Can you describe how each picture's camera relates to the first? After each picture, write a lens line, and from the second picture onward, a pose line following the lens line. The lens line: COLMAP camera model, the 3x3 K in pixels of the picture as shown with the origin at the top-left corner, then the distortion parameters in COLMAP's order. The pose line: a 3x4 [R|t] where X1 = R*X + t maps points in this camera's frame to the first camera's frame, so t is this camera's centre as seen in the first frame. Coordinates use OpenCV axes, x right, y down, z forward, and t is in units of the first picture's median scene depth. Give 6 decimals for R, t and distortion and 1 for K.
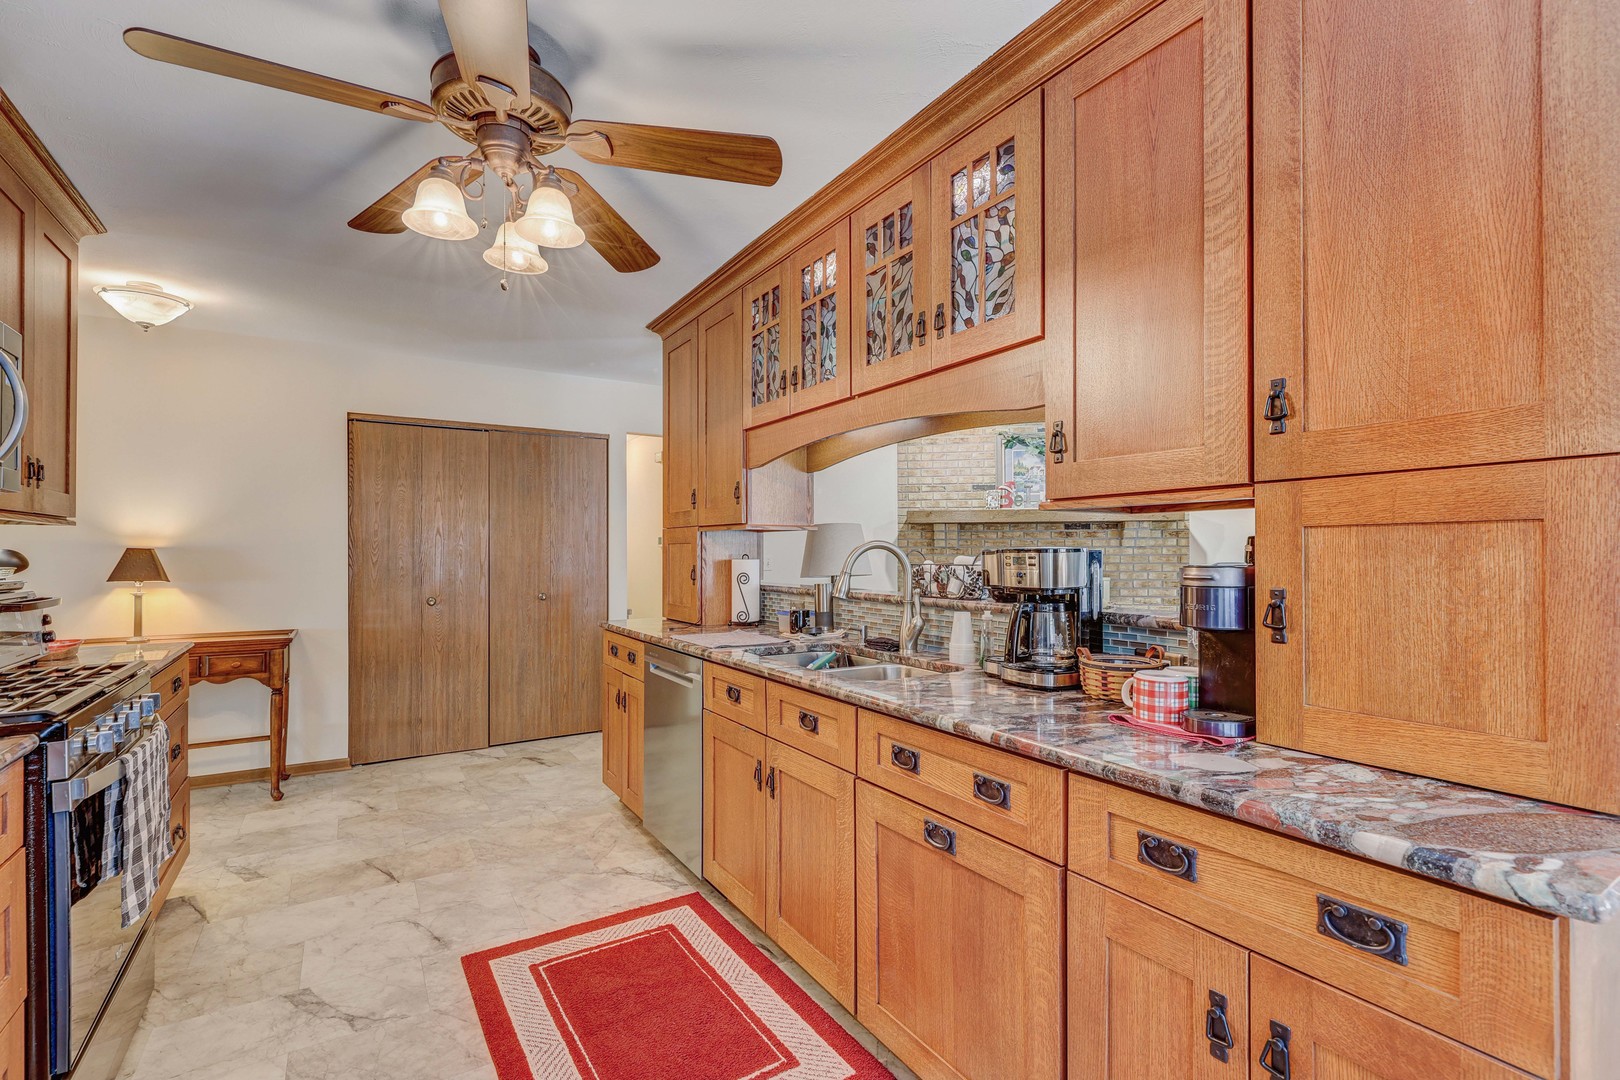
lens RADIAL K [[730.1, 0, 813.7], [0, 730.1, 549.0], [0, 0, 1]] dist [-0.001625, 0.004029]
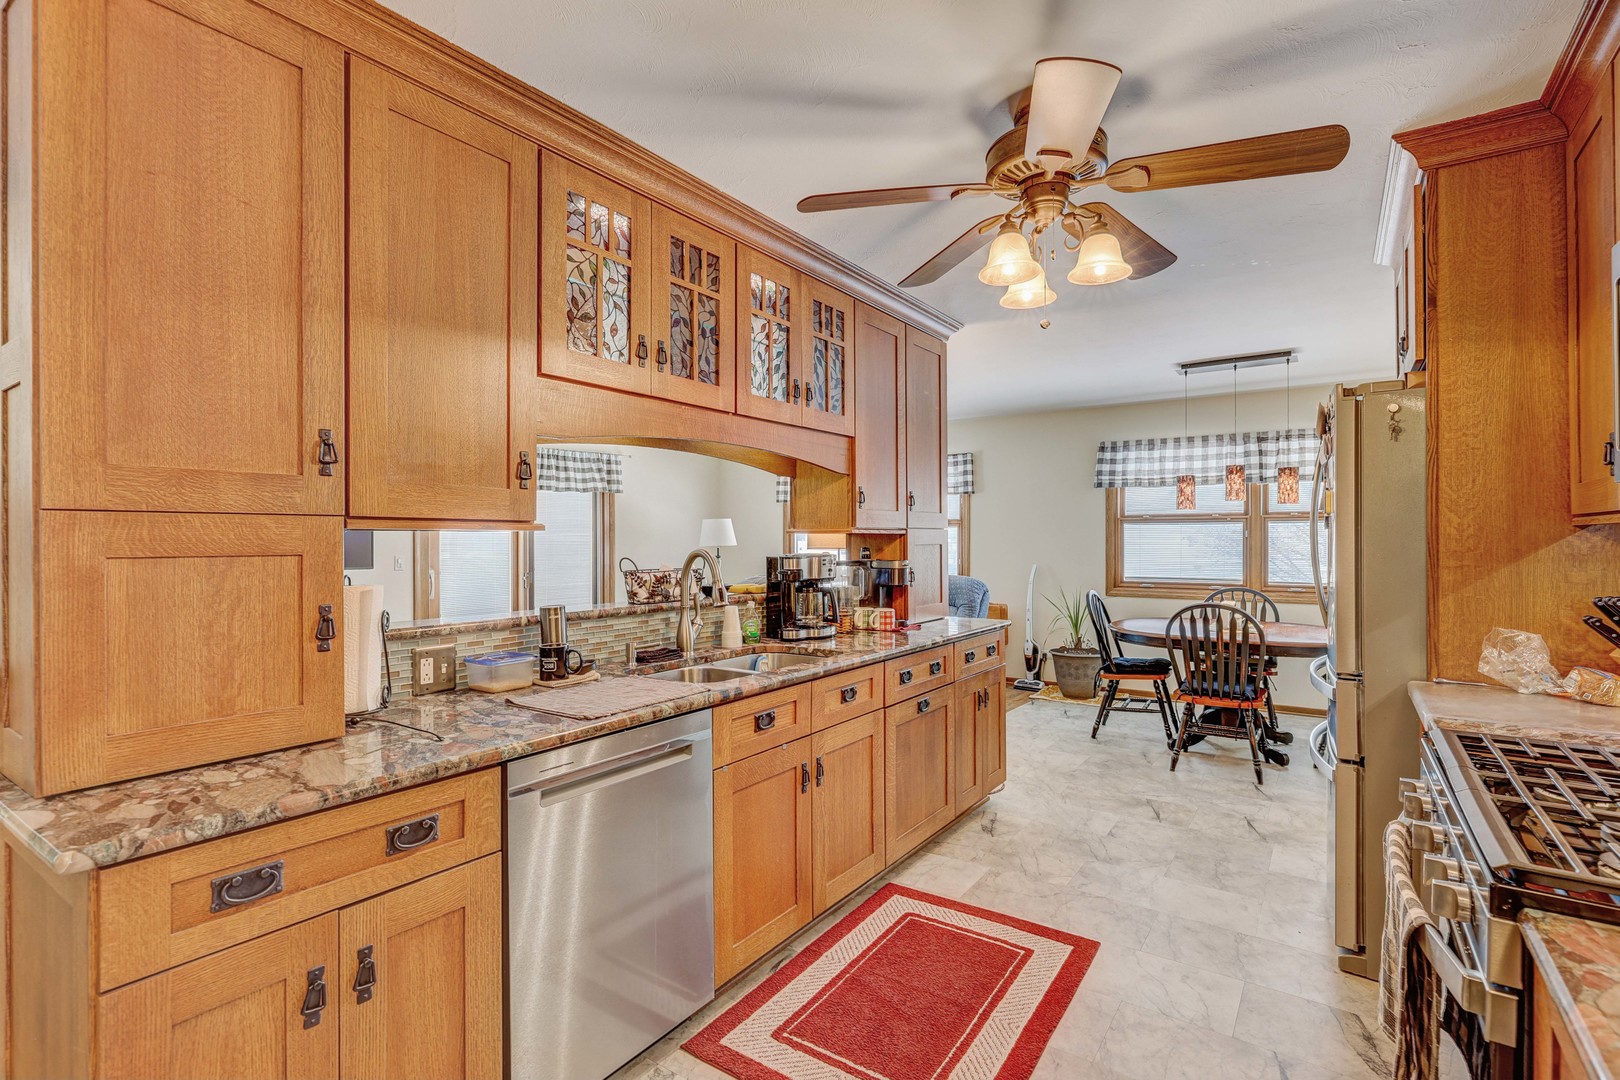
lens RADIAL K [[765.5, 0, 811.0], [0, 765.5, 541.6], [0, 0, 1]] dist [0.003885, 0.000589]
pose [[-0.385498, 0.000502, 0.922708, -0.621744], [0.000851, 1.000000, -0.000189, -0.013760], [-0.922708, 0.000712, -0.385499, 0.812431]]
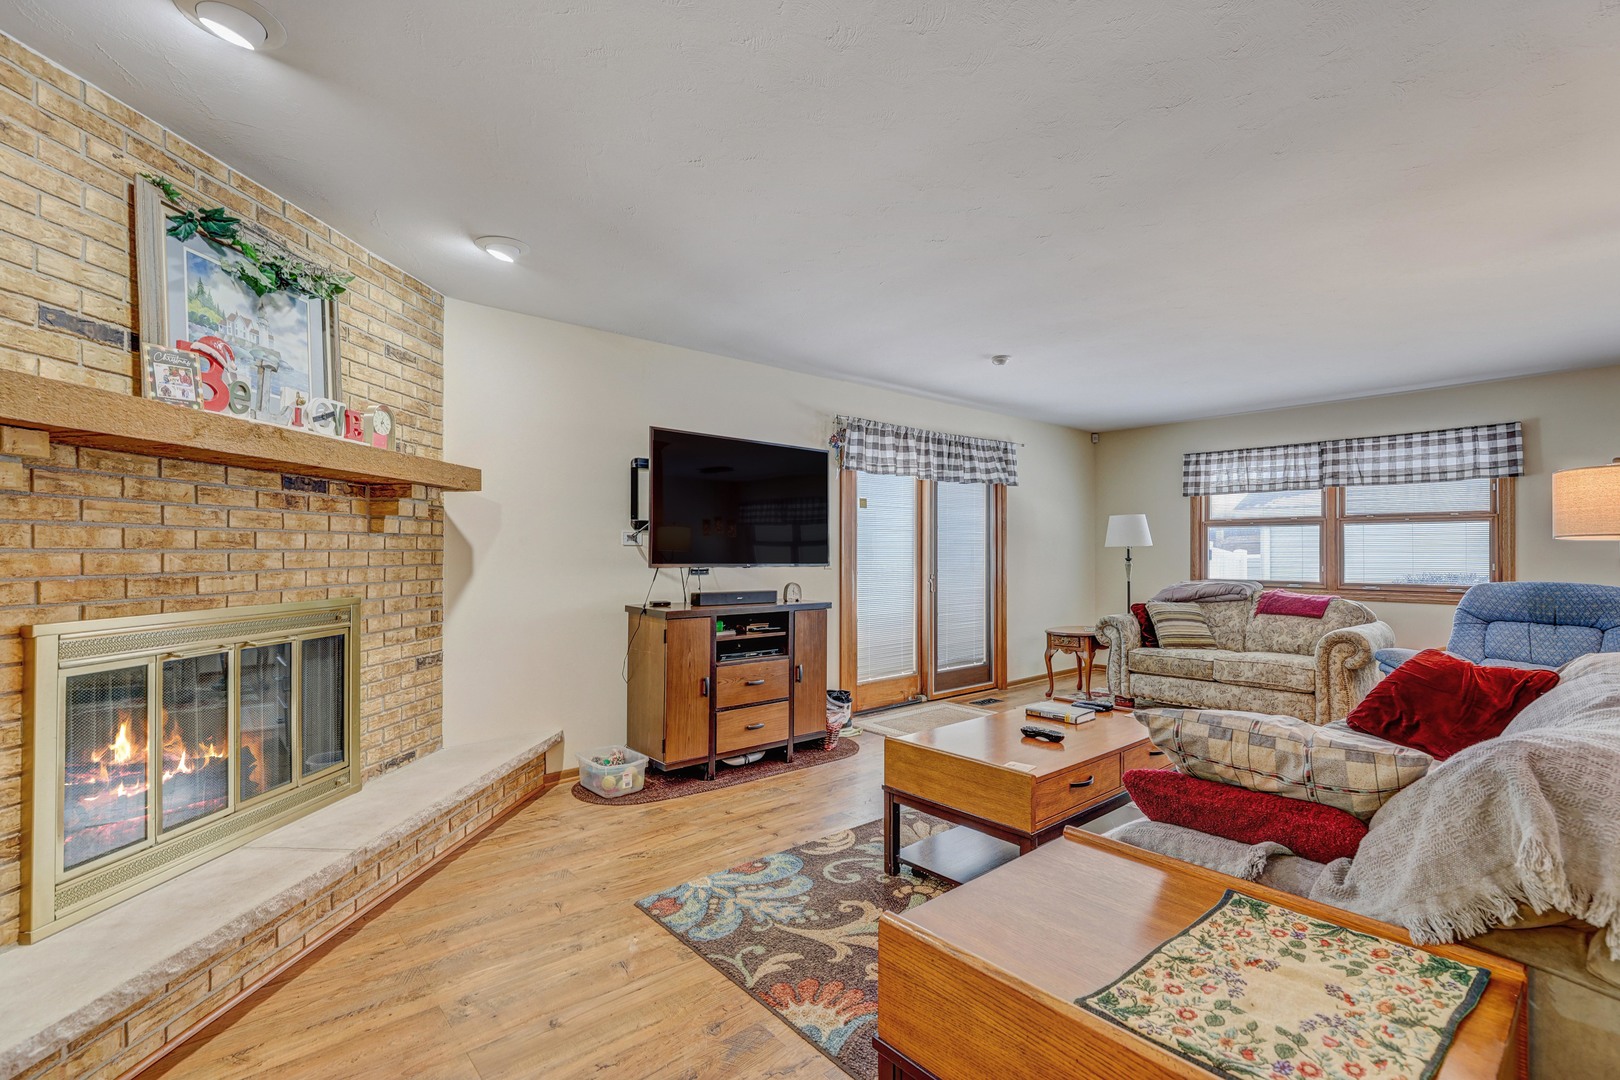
lens RADIAL K [[730.1, 0, 815.4], [0, 730.1, 544.6], [0, 0, 1]] dist [-0.001625, 0.004029]
pose [[-0.150585, 0.010242, 0.988544, -0.181821], [-0.003690, 0.999934, -0.010922, 0.013871], [-0.988590, -0.005293, -0.150537, 1.207787]]
